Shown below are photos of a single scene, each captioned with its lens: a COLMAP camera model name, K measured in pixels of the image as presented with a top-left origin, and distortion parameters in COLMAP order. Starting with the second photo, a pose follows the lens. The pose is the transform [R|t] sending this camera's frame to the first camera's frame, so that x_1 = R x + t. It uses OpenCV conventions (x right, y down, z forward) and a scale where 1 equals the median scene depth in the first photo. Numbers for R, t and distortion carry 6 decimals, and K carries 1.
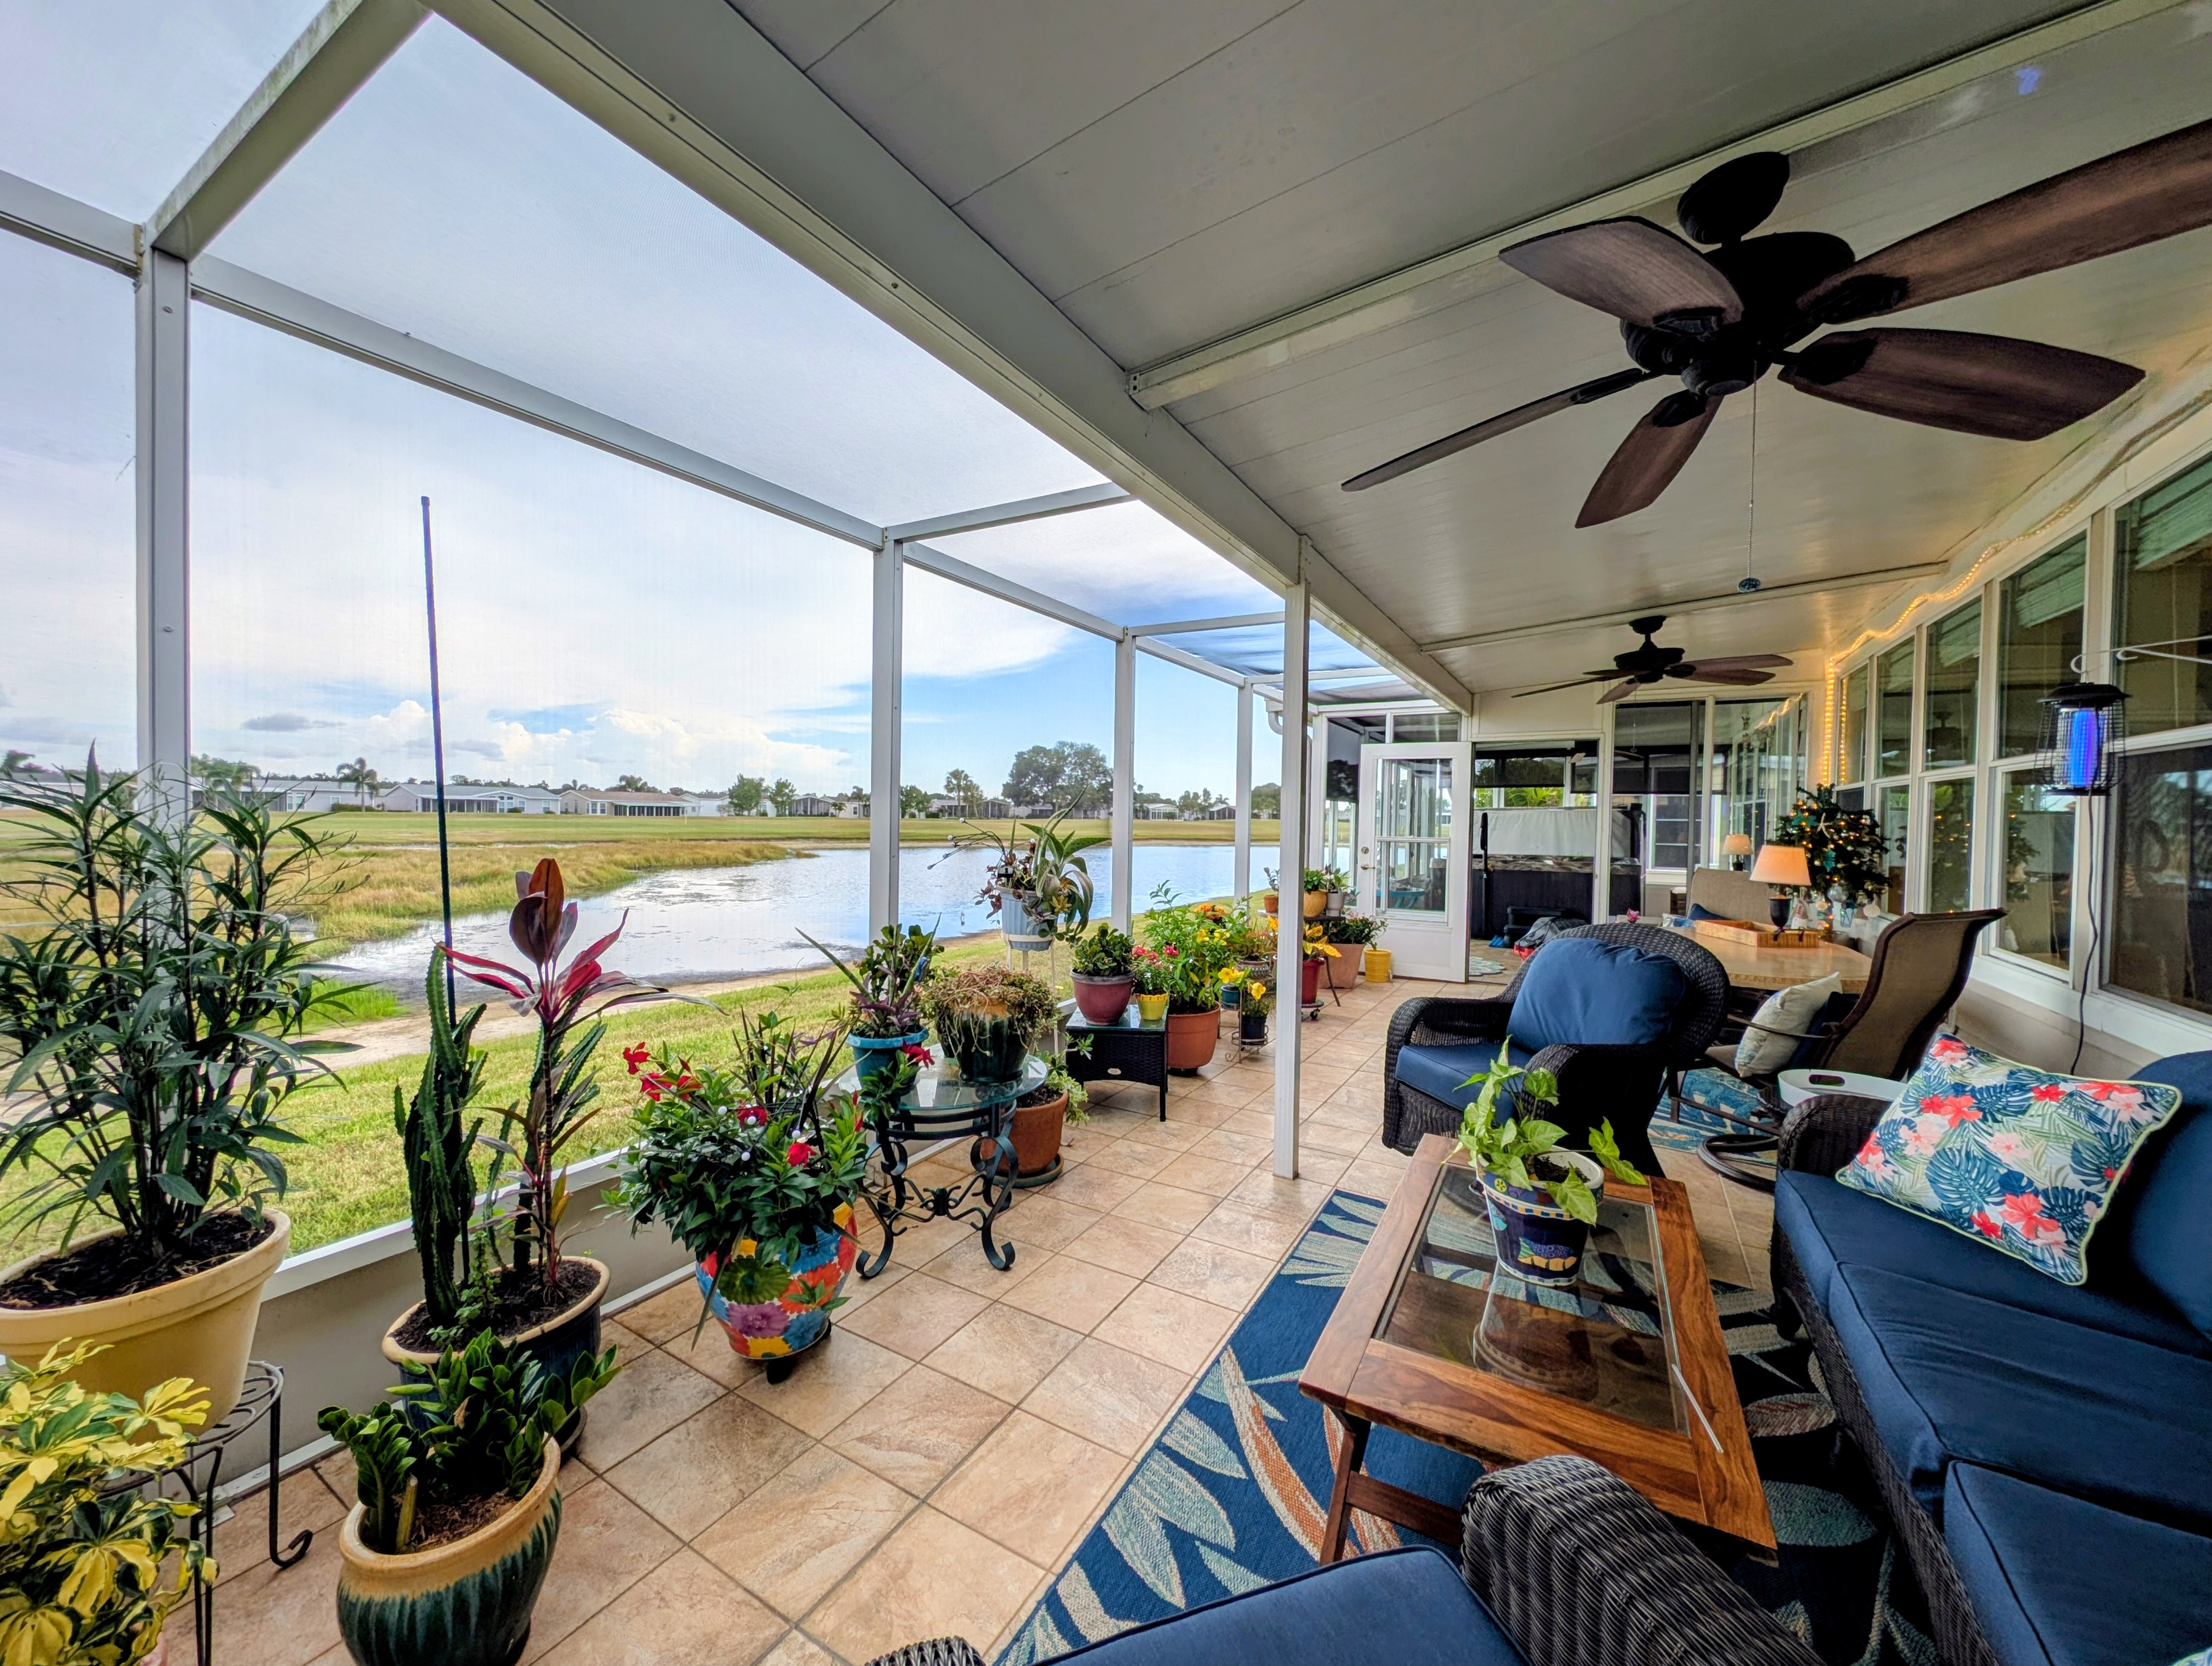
lens RADIAL K [[844.4, 0, 1104.1], [0, 844.4, 828.6], [0, 0, 1]] dist [0.018761, -0.009290]
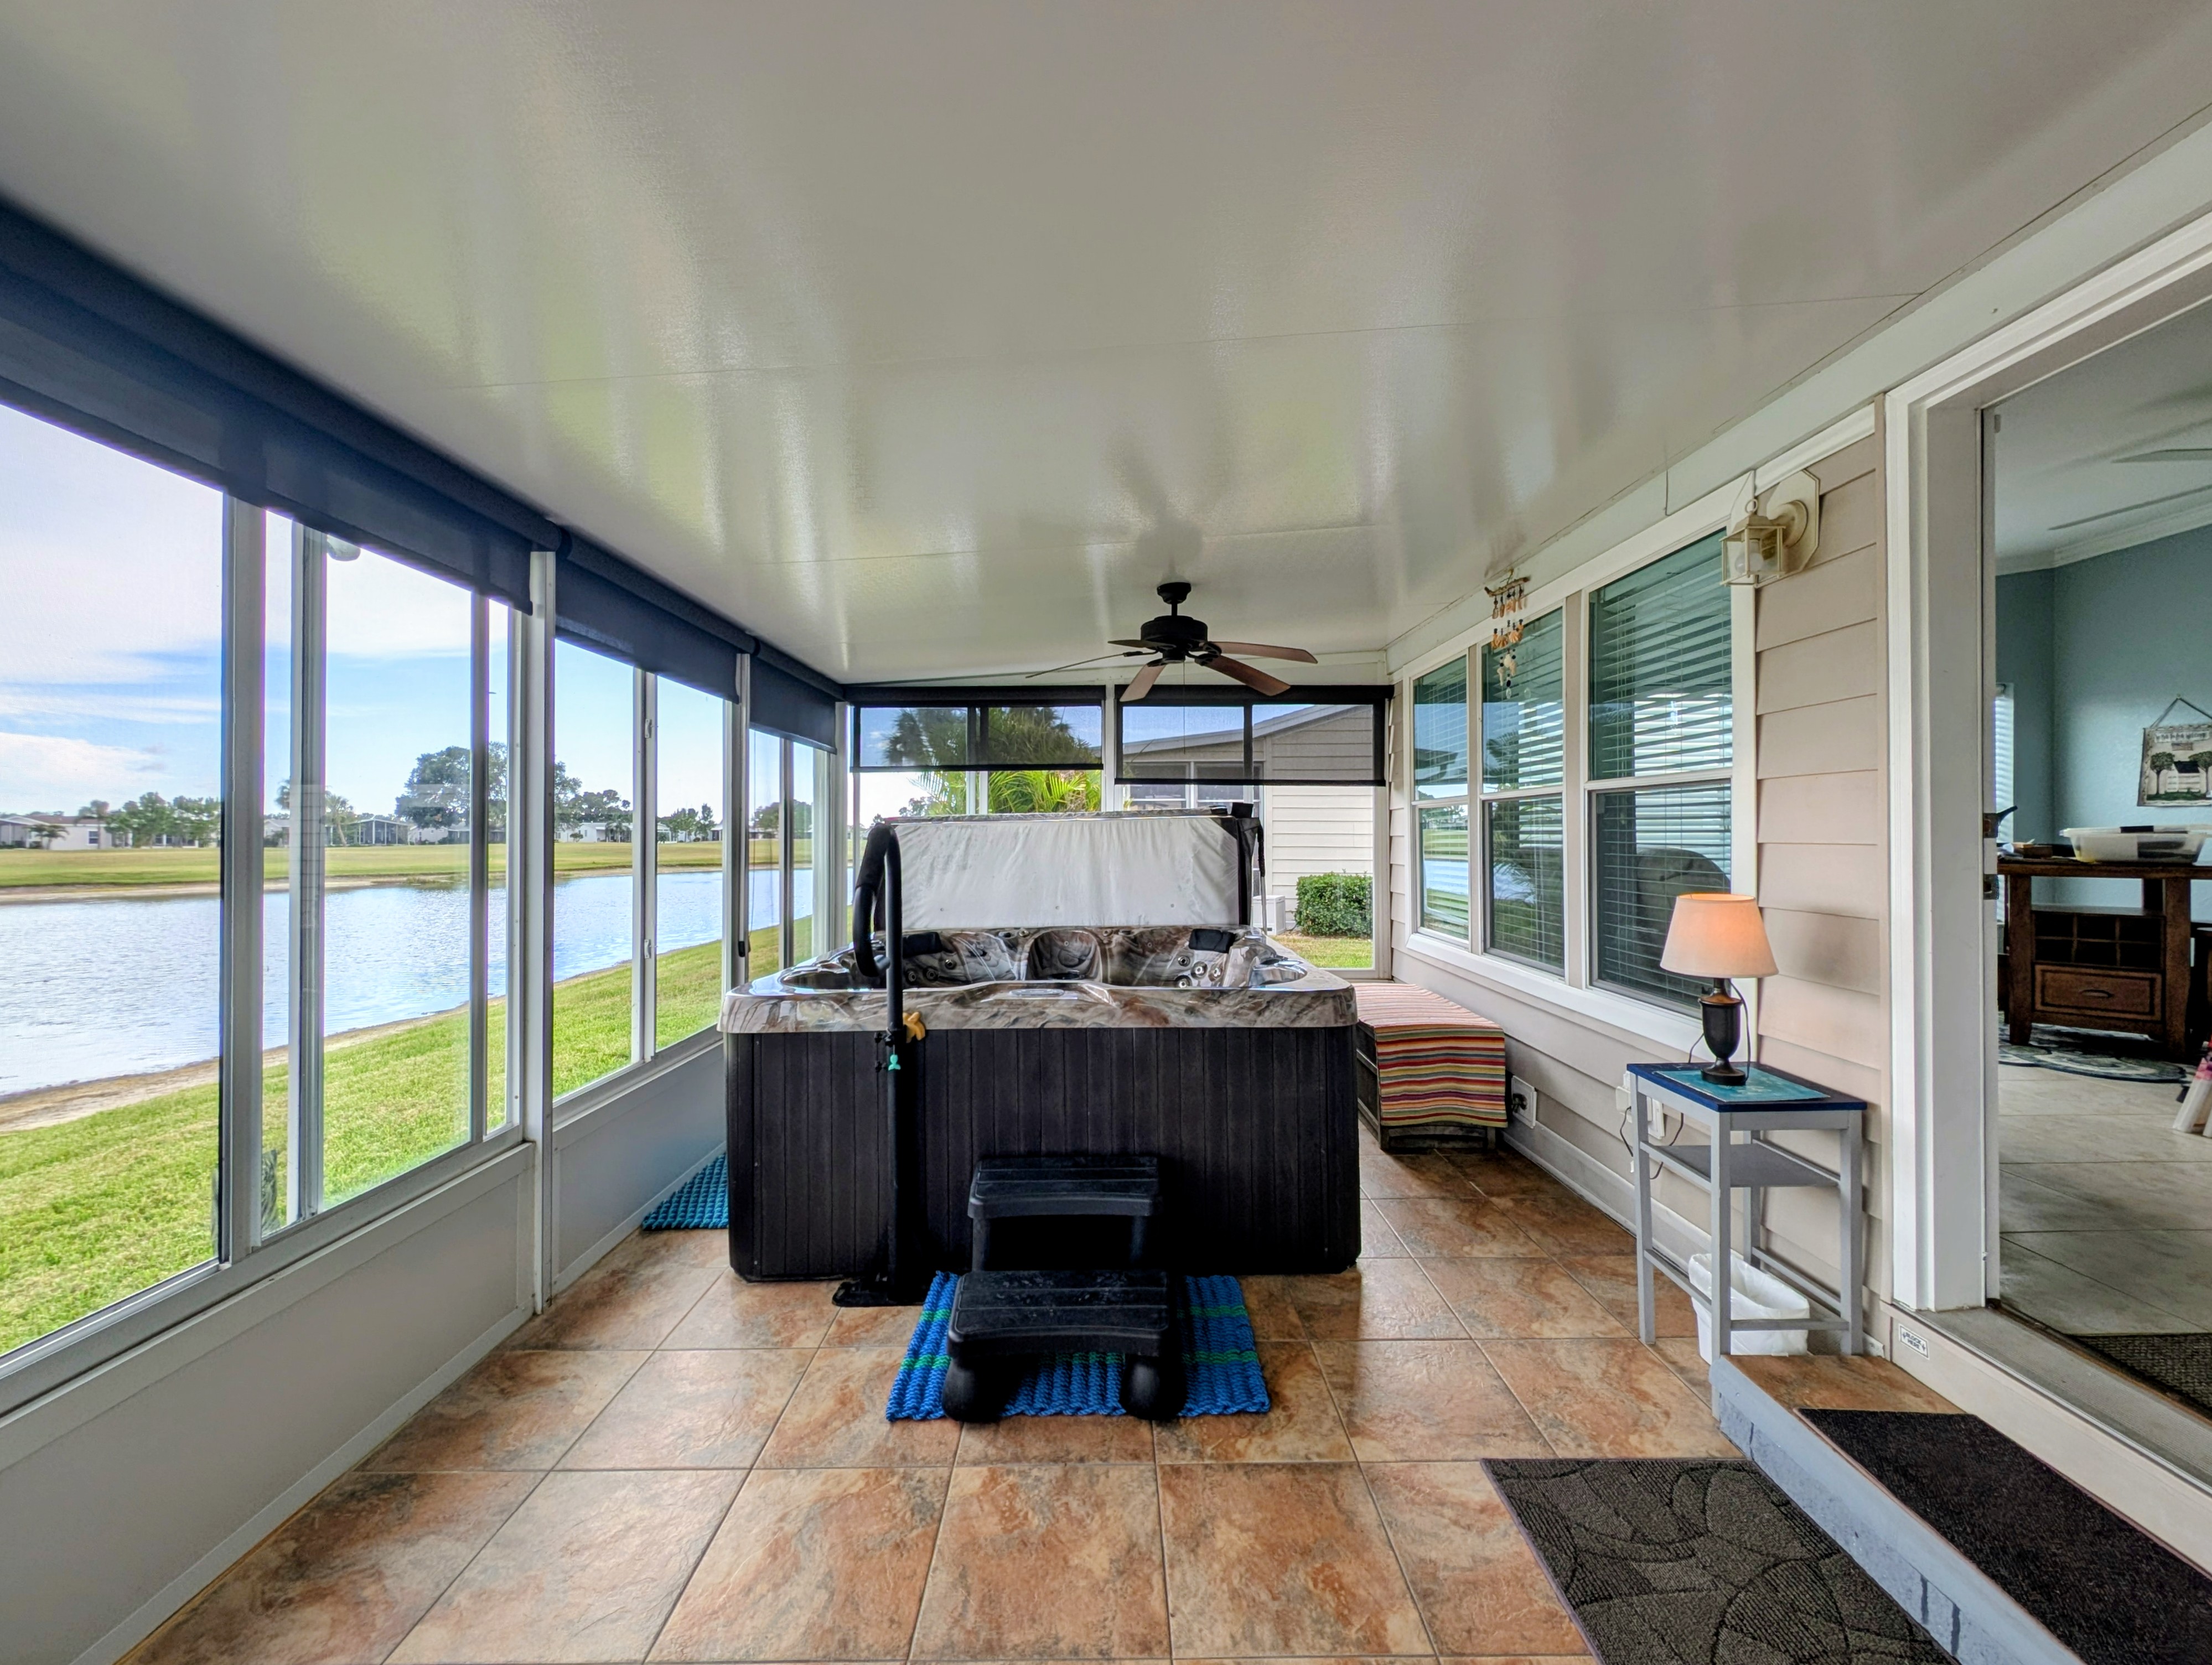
lens RADIAL K [[844.2, 0, 1104.1], [0, 844.2, 828.1], [0, 0, 1]] dist [0.018761, -0.009290]
pose [[0.862795, -0.011659, 0.505420, 0.294830], [0.022747, 0.999617, -0.015772, -0.009428], [-0.505043, 0.025105, 0.862729, 0.573020]]
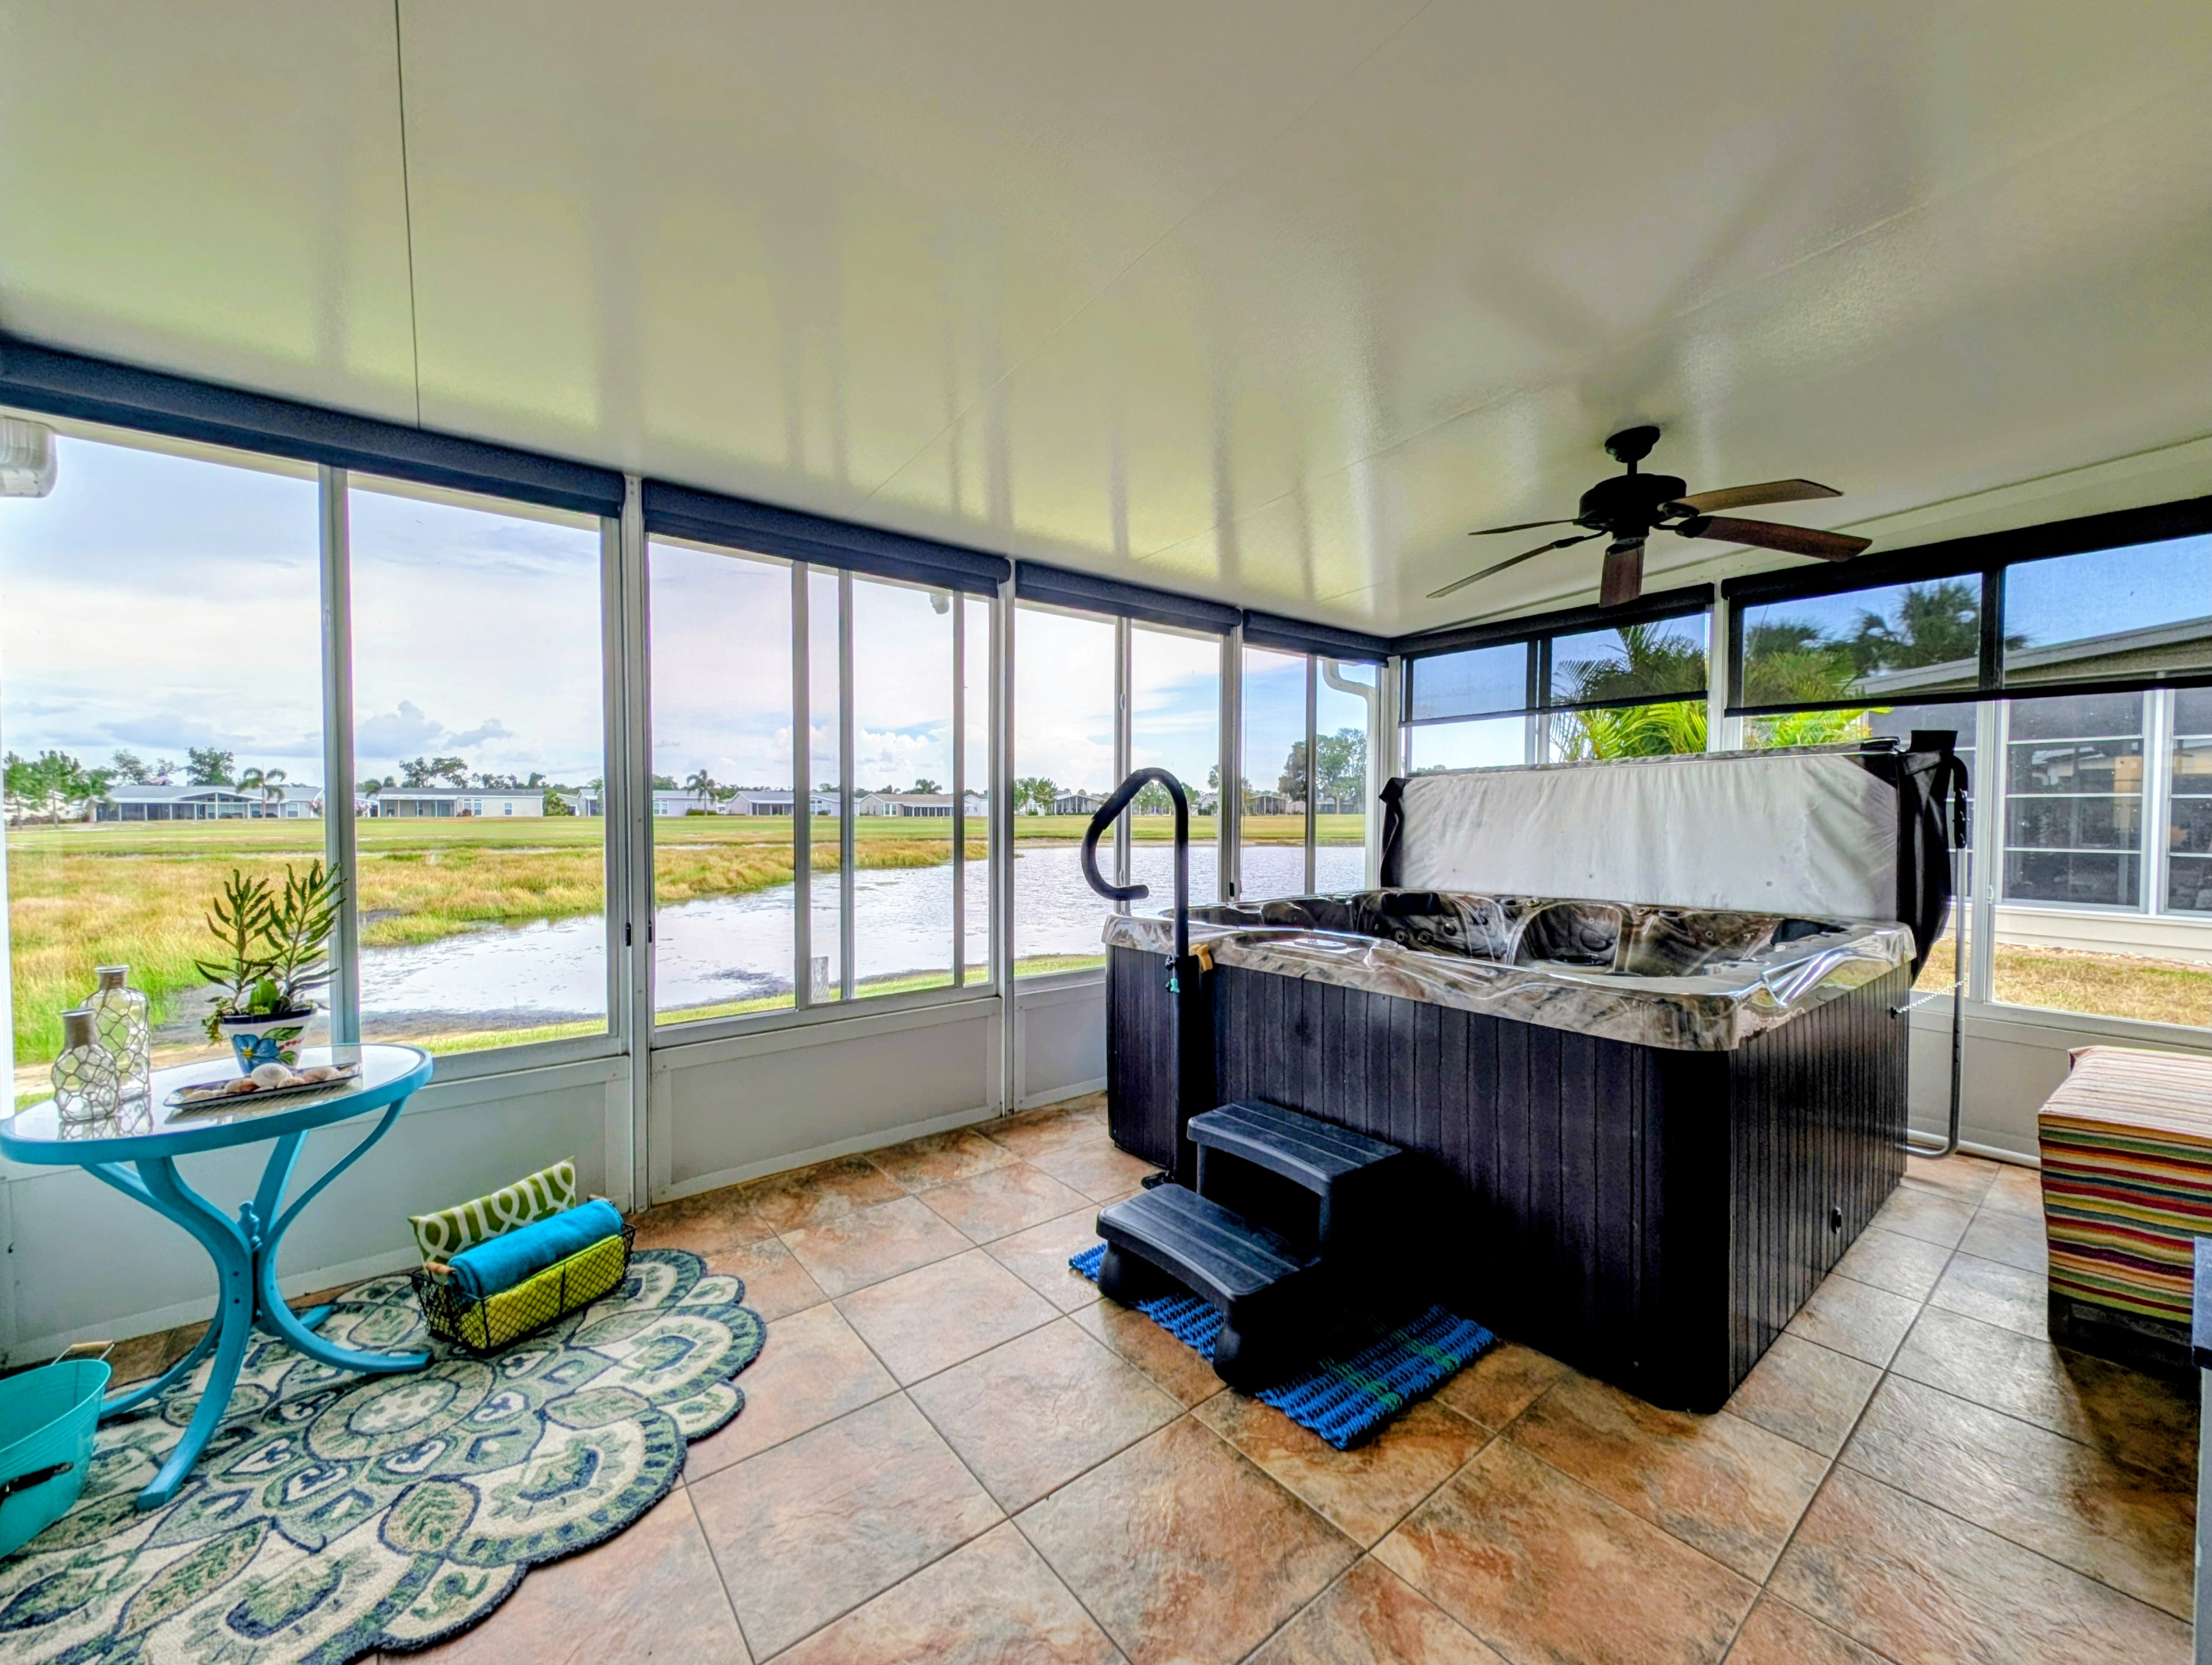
lens RADIAL K [[854.2, 0, 1106.0], [0, 854.2, 832.5], [0, 0, 1]] dist [0.001834, -0.000156]
pose [[0.930070, -0.004096, -0.367360, 0.419620], [0.006936, 0.999955, 0.006413, 0.000876], [0.367318, -0.008513, 0.930057, 0.560378]]
